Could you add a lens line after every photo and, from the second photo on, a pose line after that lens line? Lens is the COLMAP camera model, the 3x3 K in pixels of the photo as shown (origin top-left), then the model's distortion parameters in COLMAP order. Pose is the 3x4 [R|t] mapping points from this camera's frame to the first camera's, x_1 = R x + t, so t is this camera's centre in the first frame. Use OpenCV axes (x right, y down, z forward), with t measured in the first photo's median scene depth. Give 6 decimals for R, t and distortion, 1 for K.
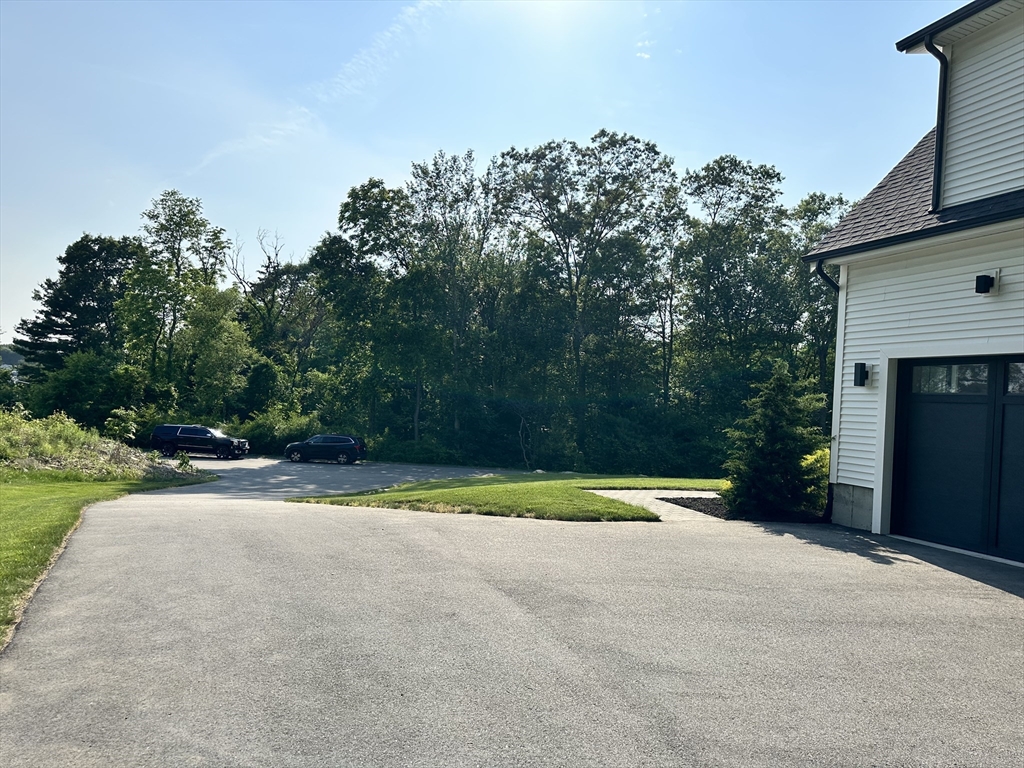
lens RADIAL K [[725.1, 0, 509.2], [0, 725.1, 399.2], [0, 0, 1]] dist [0.081928, -0.112671]
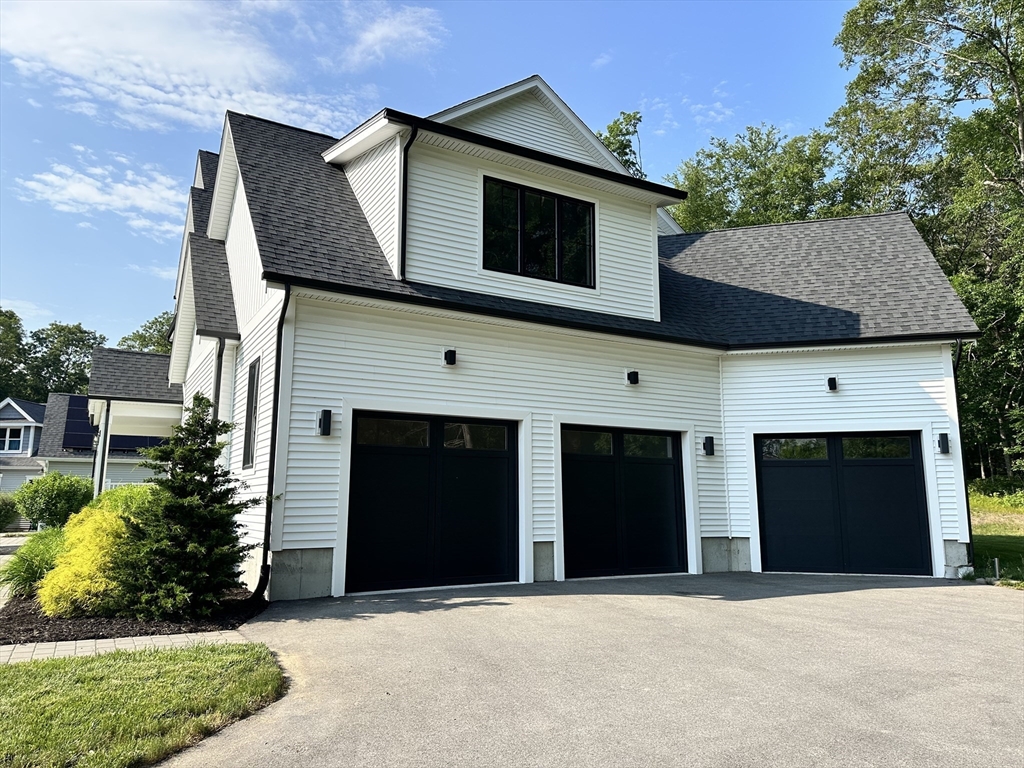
lens RADIAL K [[725.1, 0, 509.2], [0, 725.1, 399.2], [0, 0, 1]] dist [0.081928, -0.112671]
pose [[-0.150616, 0.093311, 0.984179, -0.460223], [-0.027062, 0.994773, -0.098457, 0.020641], [-0.988222, -0.041463, -0.147303, 0.936086]]
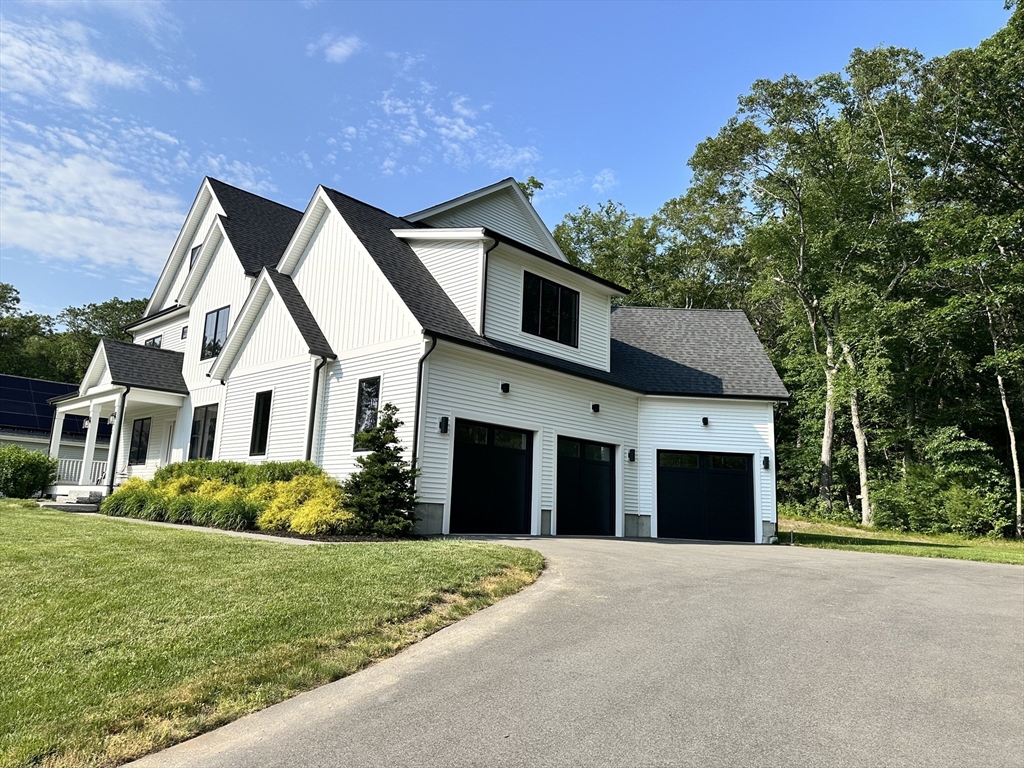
lens RADIAL K [[725.1, 0, 509.2], [0, 725.1, 399.2], [0, 0, 1]] dist [0.081928, -0.112671]
pose [[-0.421451, 0.079726, 0.903340, -0.894480], [-0.078459, 0.989187, -0.123907, 0.085712], [-0.903451, -0.123096, -0.410639, 1.521241]]
